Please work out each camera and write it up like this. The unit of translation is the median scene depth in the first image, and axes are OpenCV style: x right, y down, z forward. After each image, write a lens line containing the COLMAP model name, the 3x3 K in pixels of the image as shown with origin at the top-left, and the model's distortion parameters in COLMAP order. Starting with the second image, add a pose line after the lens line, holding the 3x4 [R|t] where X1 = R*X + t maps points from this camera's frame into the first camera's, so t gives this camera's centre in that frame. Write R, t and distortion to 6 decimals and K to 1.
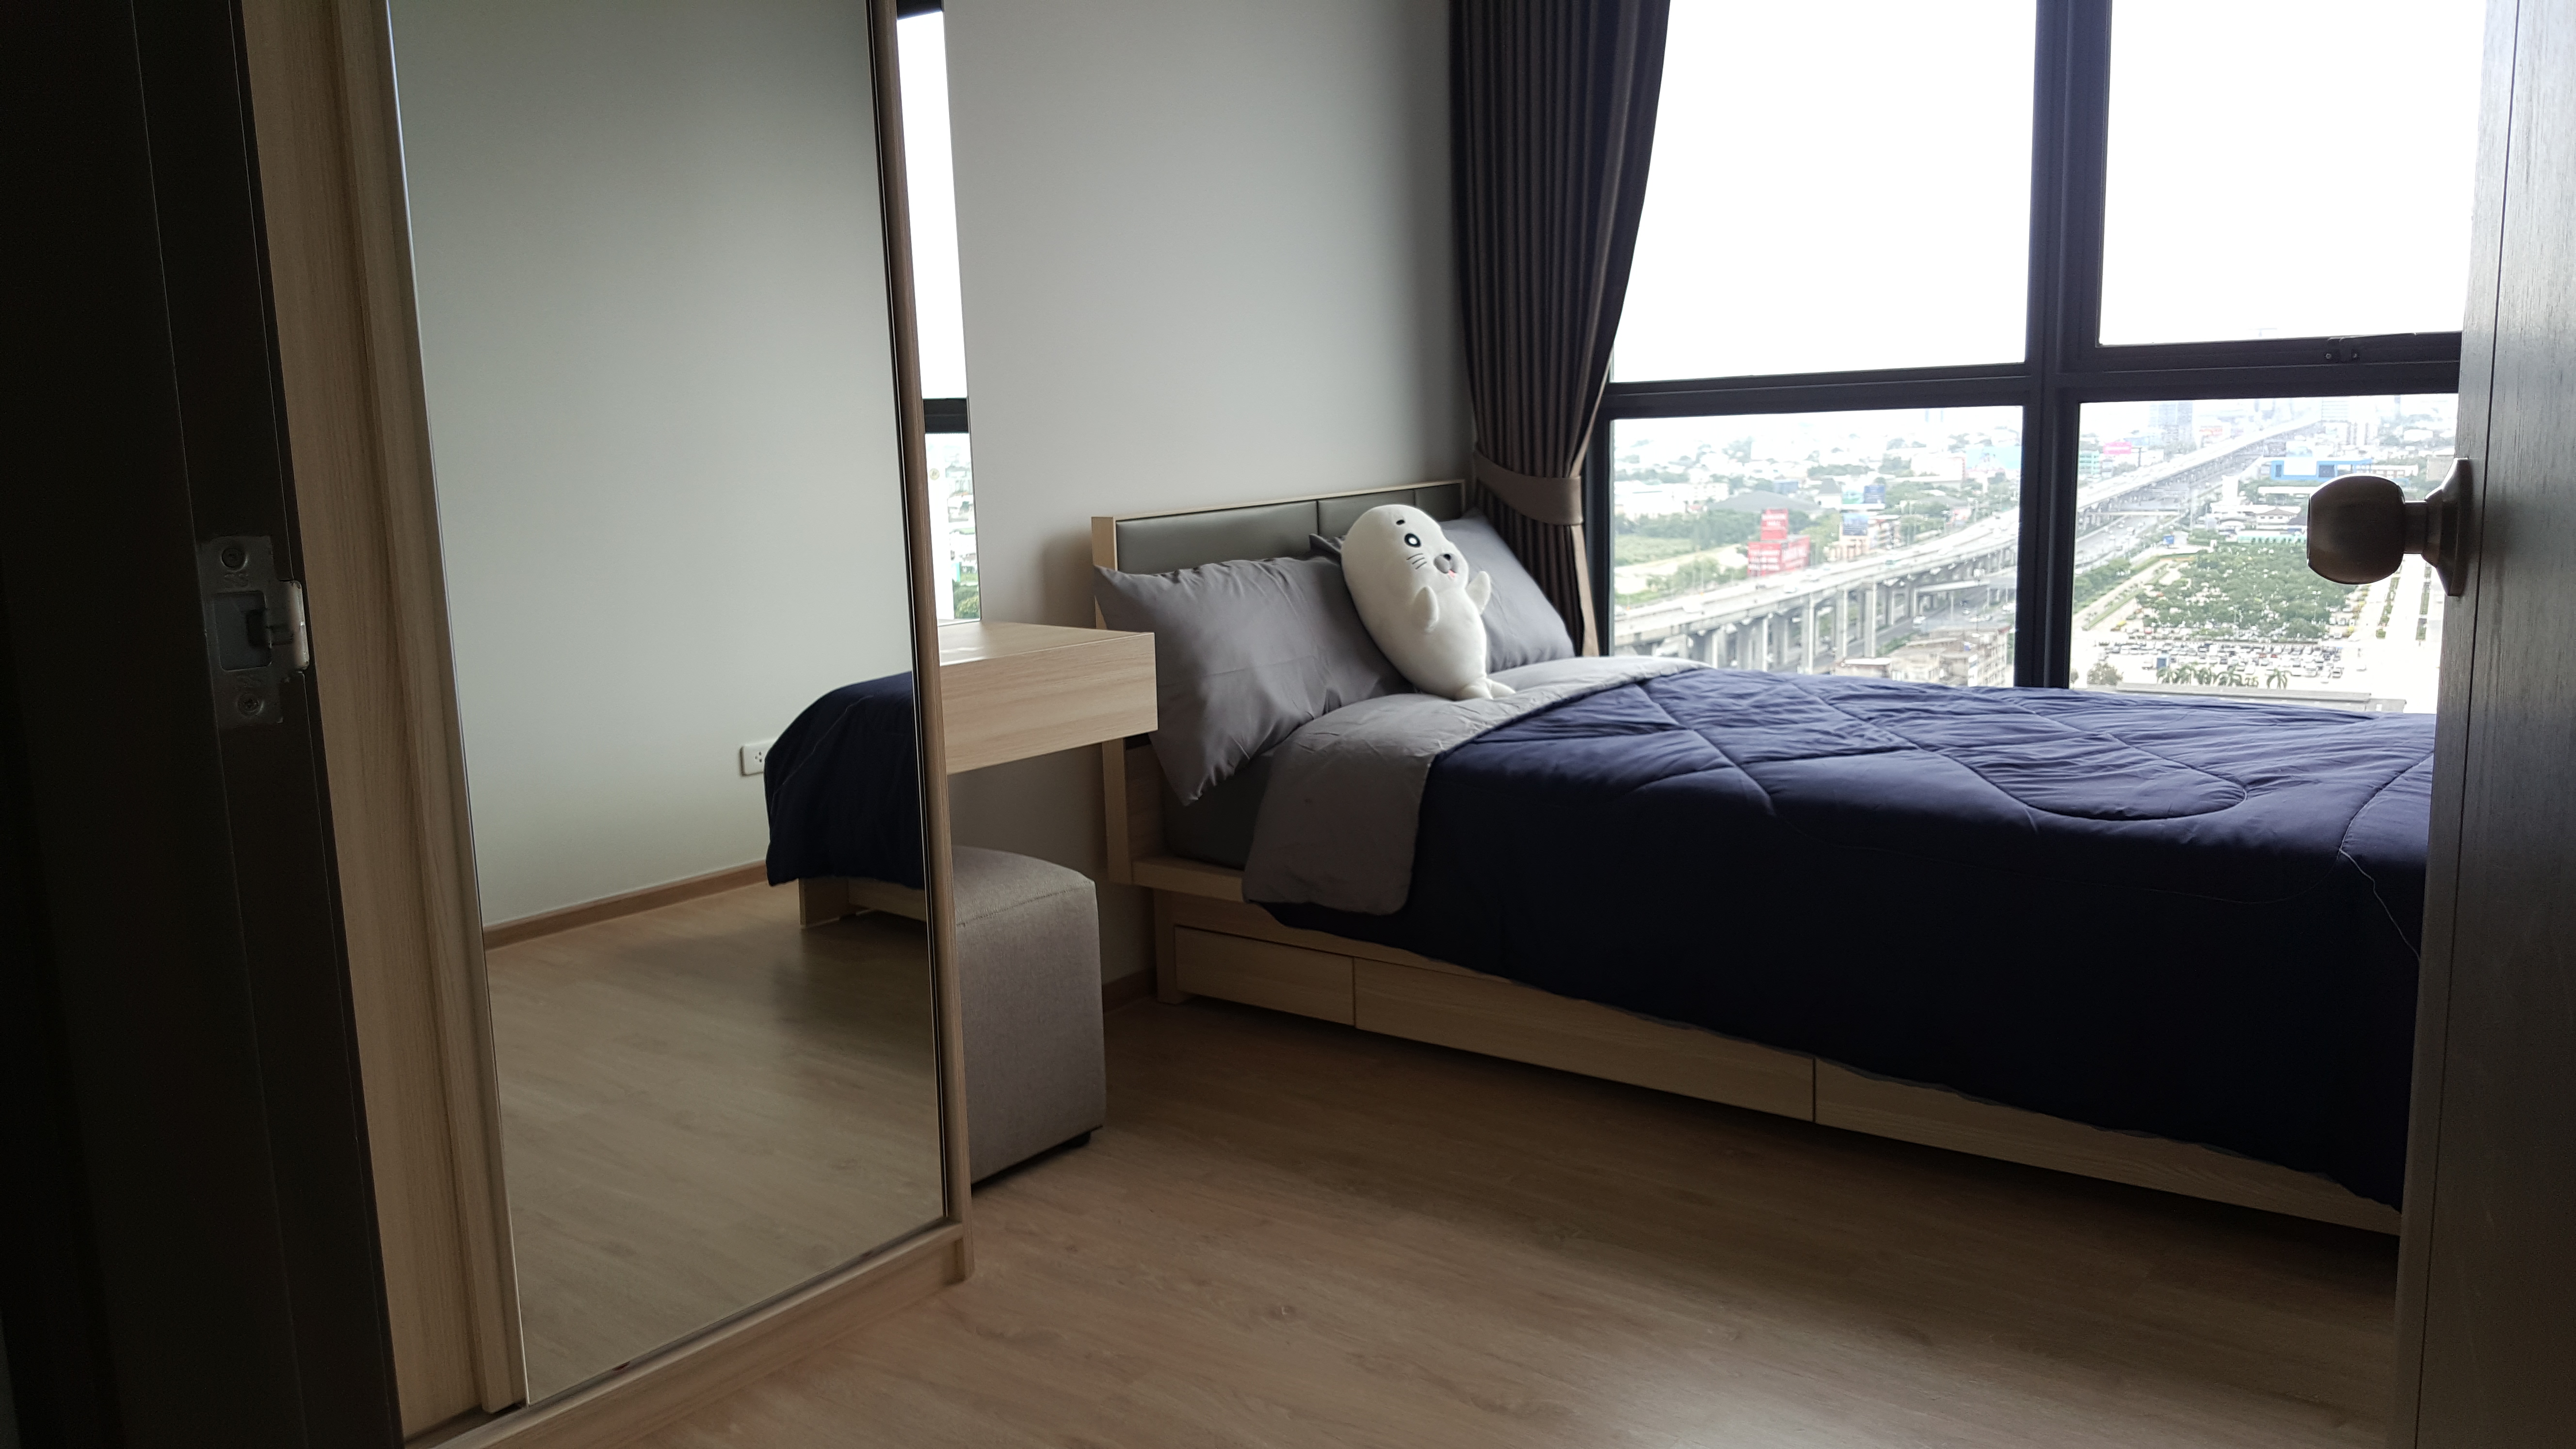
lens RADIAL K [[1859.3, 0, 1288.0], [0, 1859.3, 724.5], [0, 0, 1]] dist [-0.007150, -0.004927]
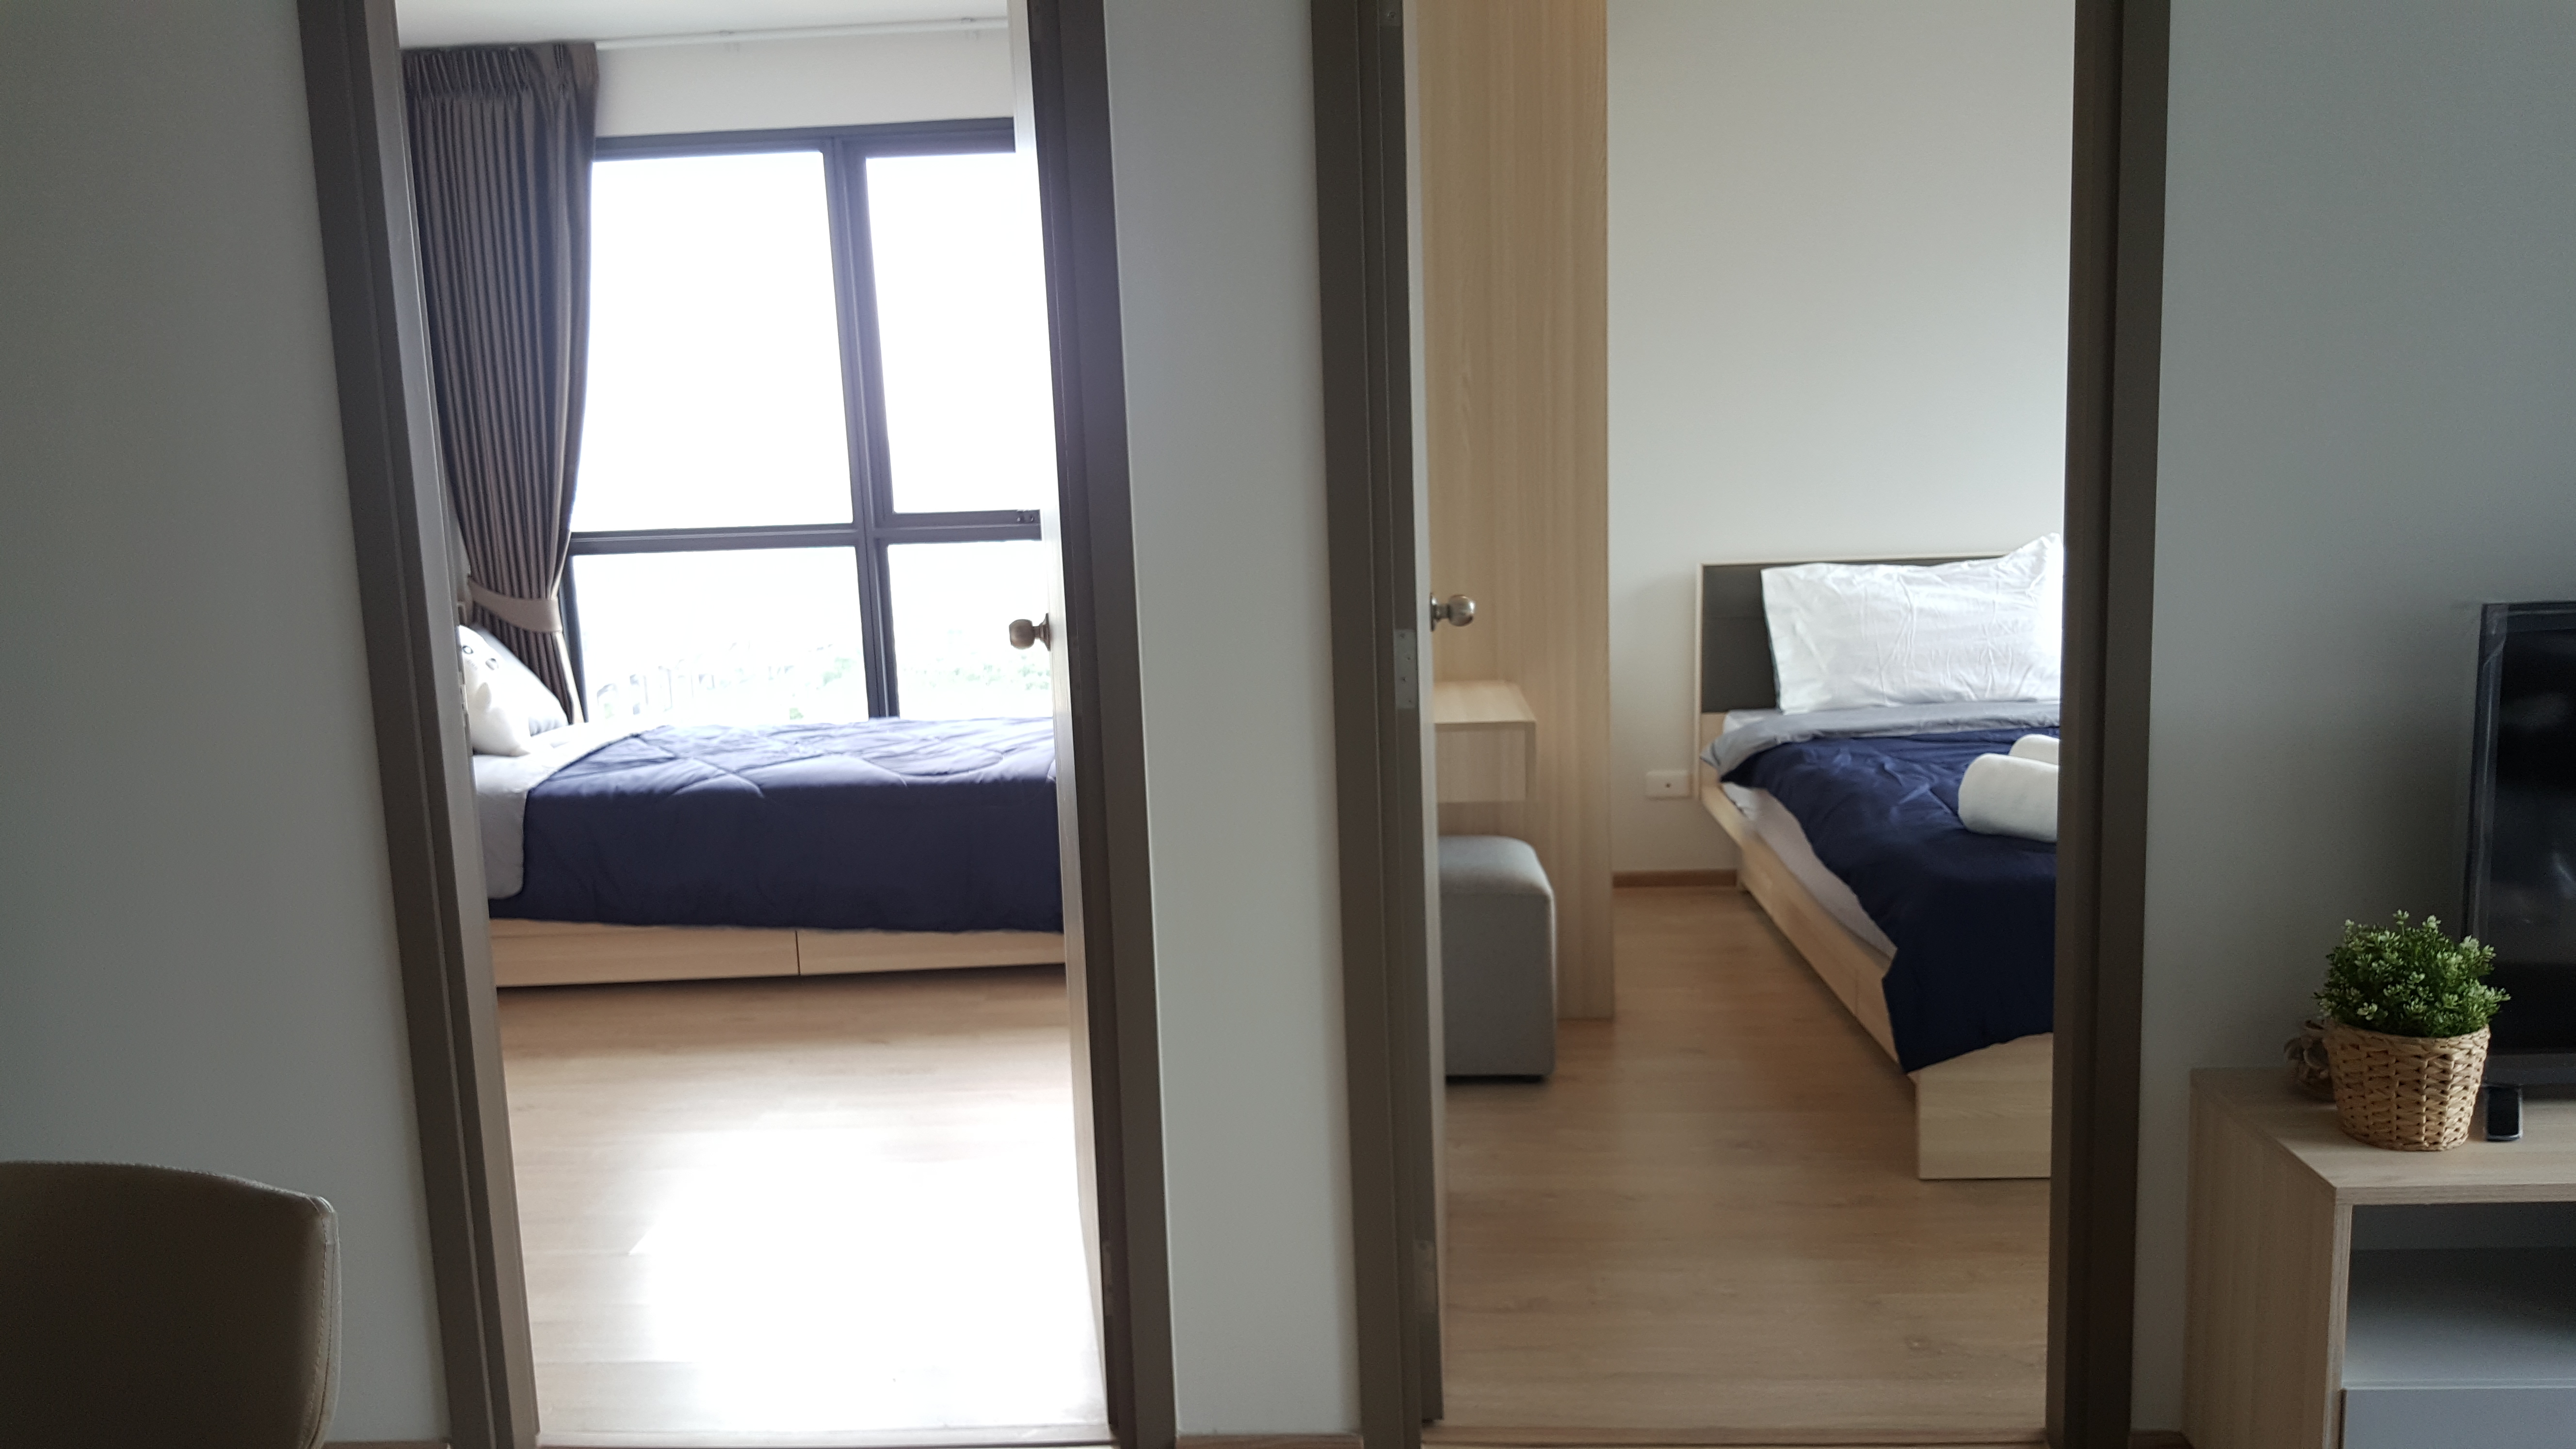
lens RADIAL K [[1861.4, 0, 1236.5], [0, 1861.4, 728.0], [0, 0, 1]] dist [0.123588, -0.204267]
pose [[0.821750, -0.083753, 0.563660, -0.307013], [0.104381, 0.994528, -0.004399, 0.032628], [-0.560207, 0.062450, 0.825995, -0.605905]]
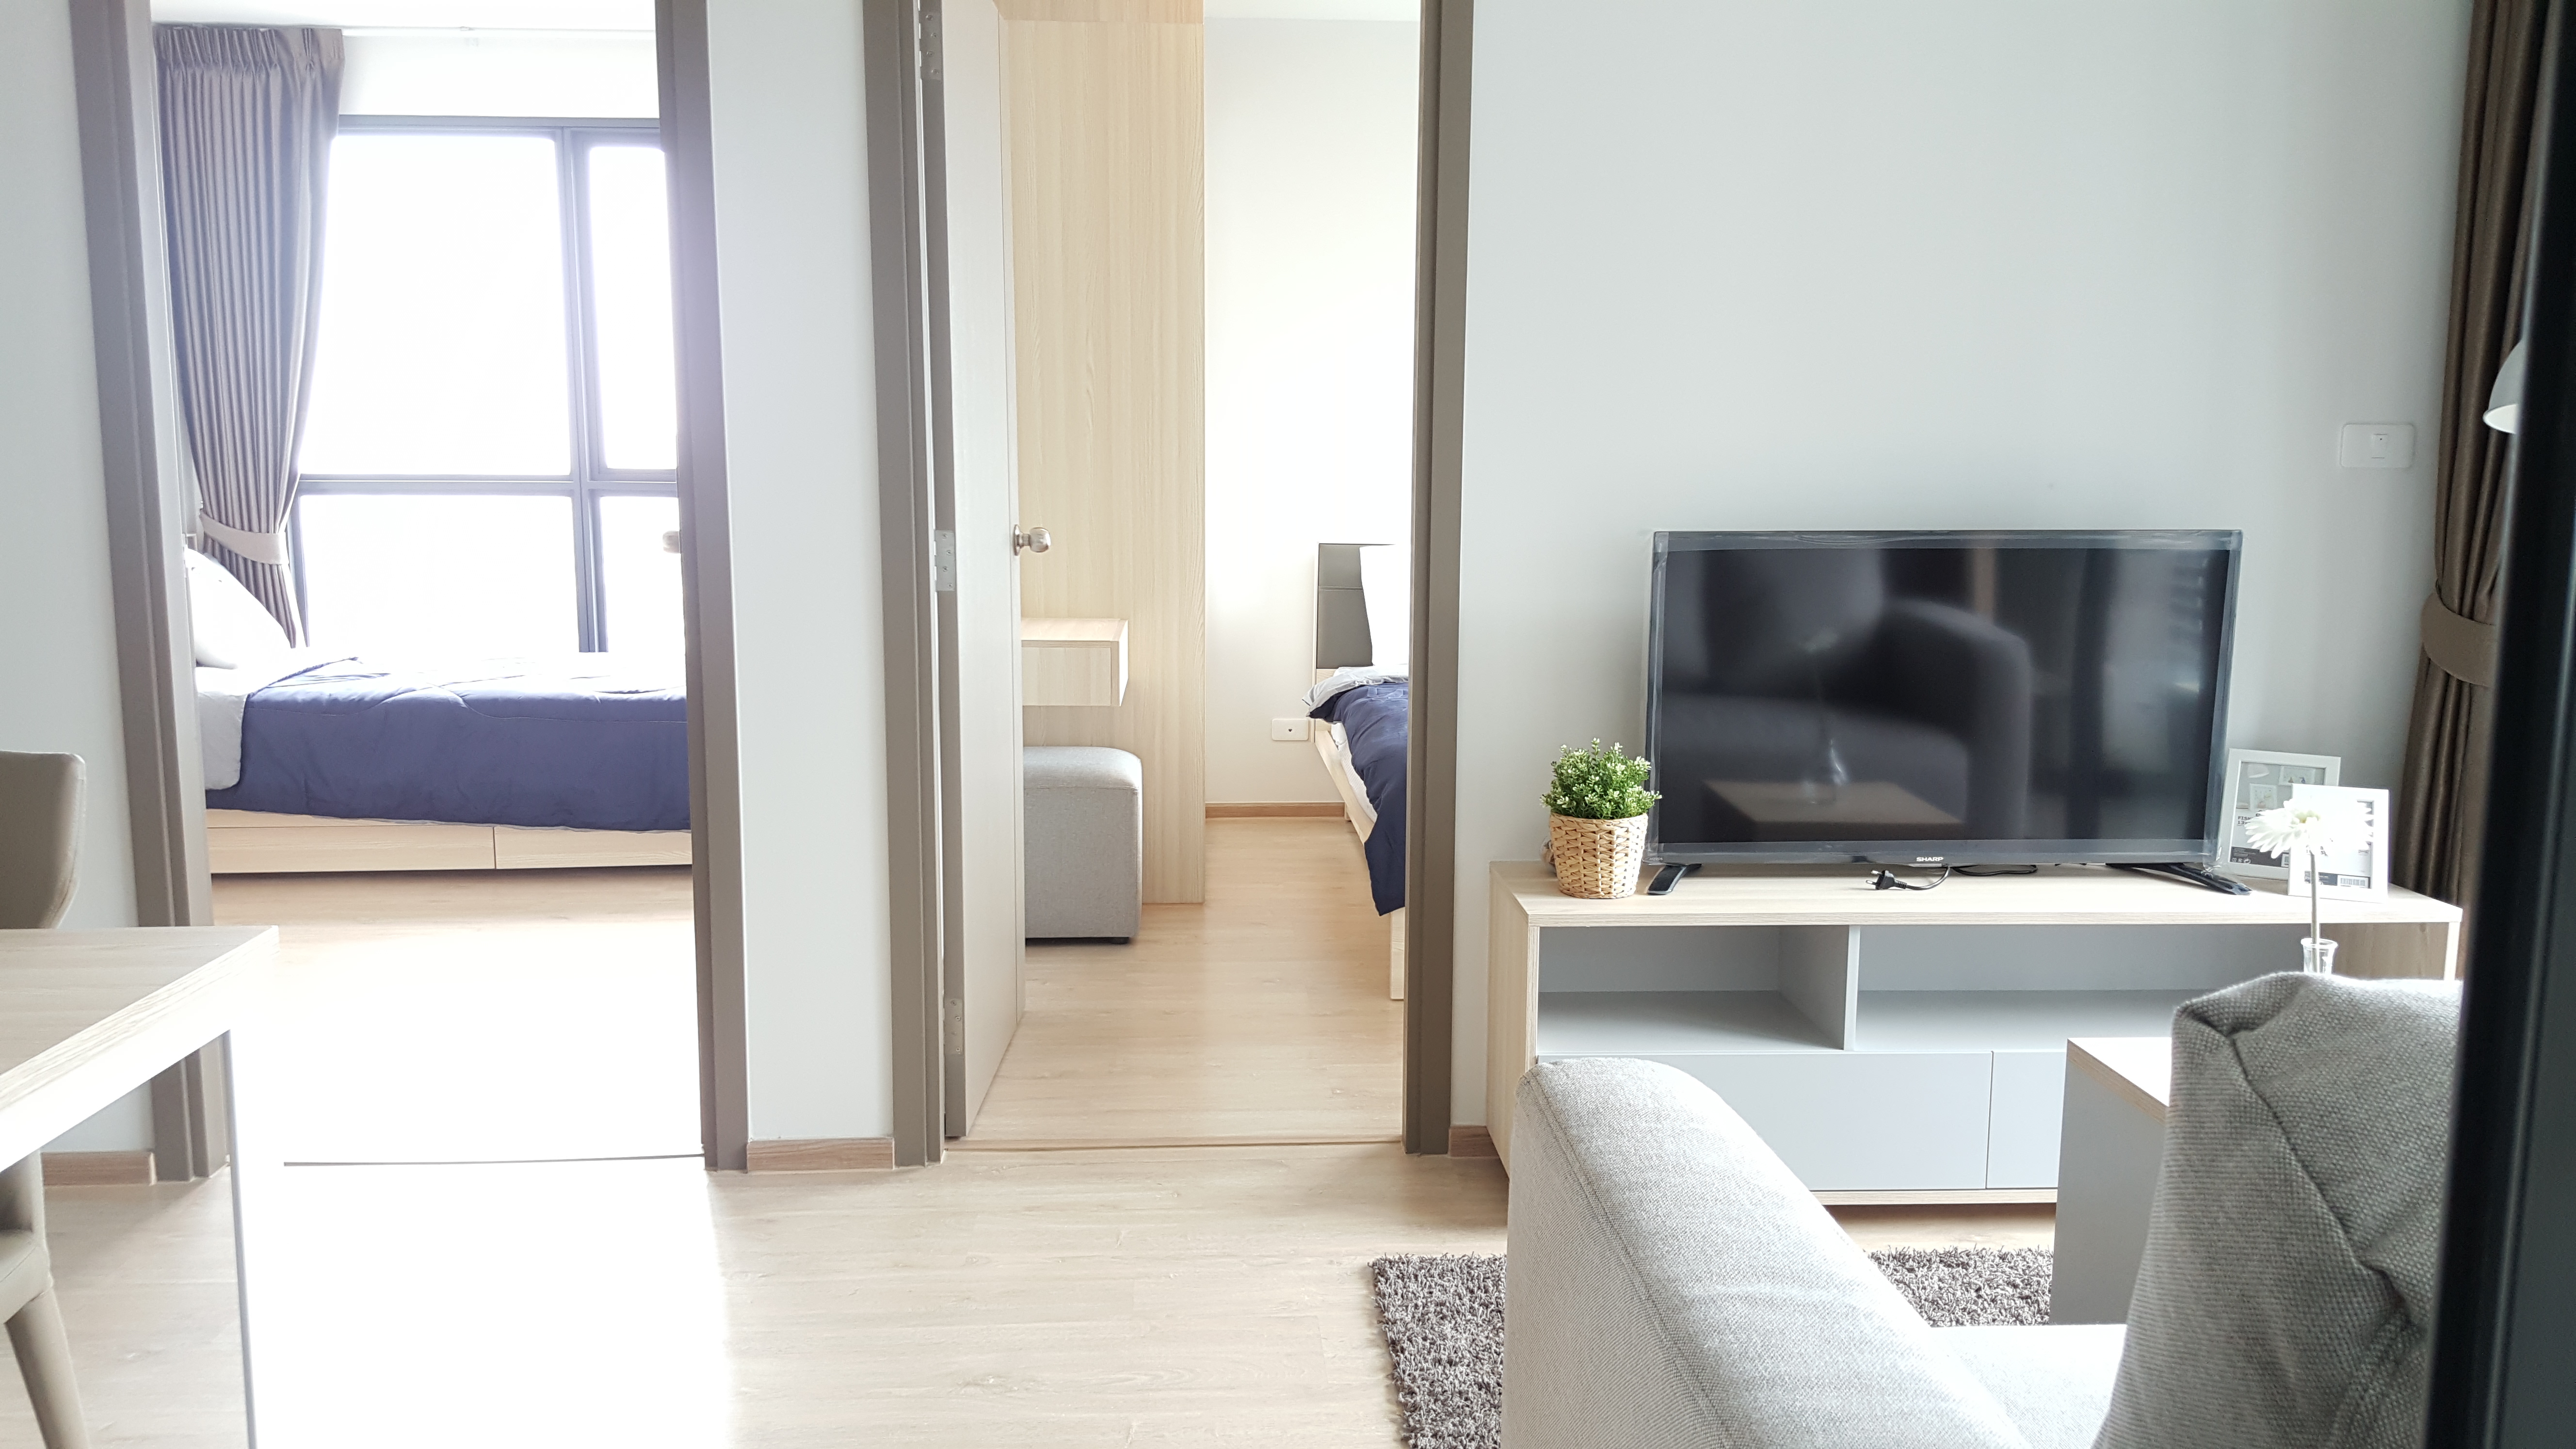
lens RADIAL K [[1859.3, 0, 1288.0], [0, 1859.3, 724.5], [0, 0, 1]] dist [-0.007150, -0.004927]
pose [[0.734102, -0.053804, 0.676904, -0.362643], [0.075268, 0.997161, -0.002368, 0.115735], [-0.674855, 0.052687, 0.736067, -0.867236]]
